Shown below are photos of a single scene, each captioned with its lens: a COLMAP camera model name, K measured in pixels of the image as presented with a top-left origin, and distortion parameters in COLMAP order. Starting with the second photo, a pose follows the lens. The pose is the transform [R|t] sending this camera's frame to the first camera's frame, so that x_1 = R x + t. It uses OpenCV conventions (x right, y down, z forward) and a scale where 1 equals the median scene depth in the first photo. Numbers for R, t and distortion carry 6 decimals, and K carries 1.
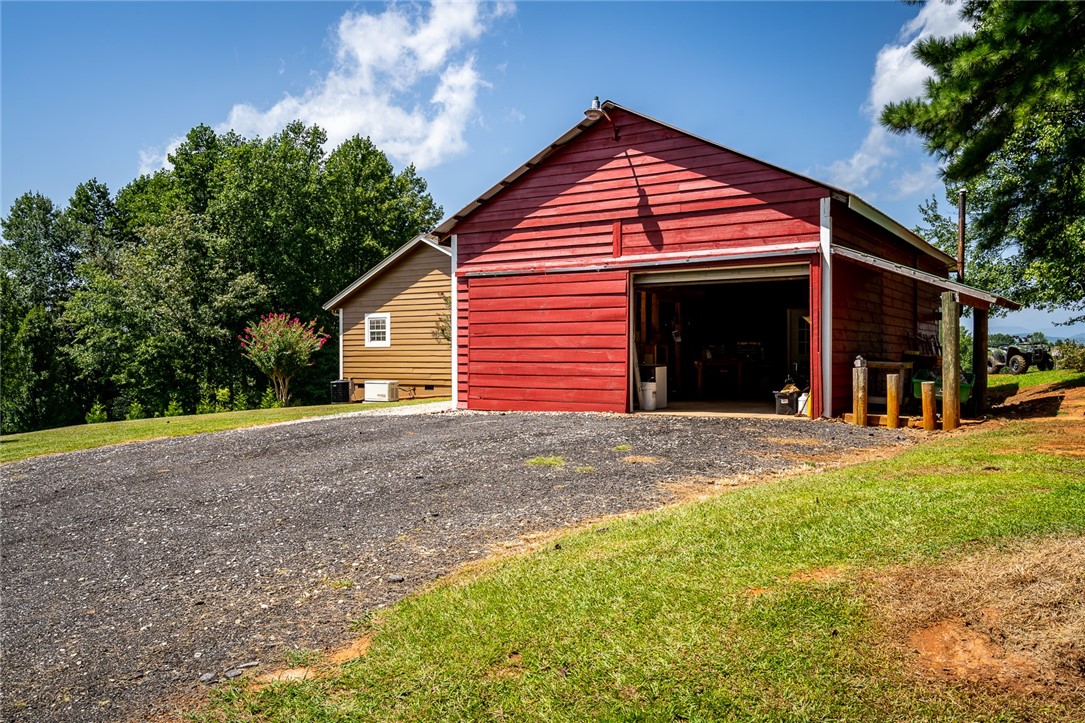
lens RADIAL K [[896.7, 0, 543.1], [0, 896.7, 359.6], [0, 0, 1]] dist [0.000733, 0.000046]
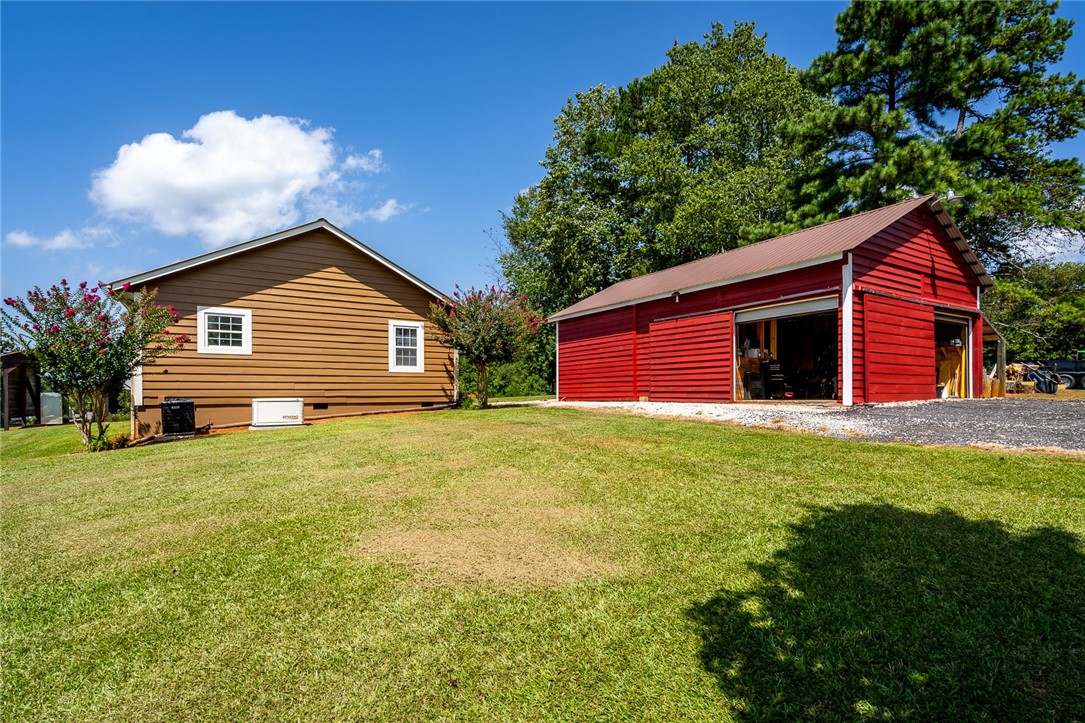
lens RADIAL K [[534.6, 0, 546.5], [0, 534.6, 394.5], [0, 0, 1]] dist [0.001456, 0.000075]
pose [[0.397867, -0.001301, 0.917442, -0.489302], [0.008784, 0.999959, -0.002391, 0.022718], [-0.917401, 0.009010, 0.397862, 0.598311]]
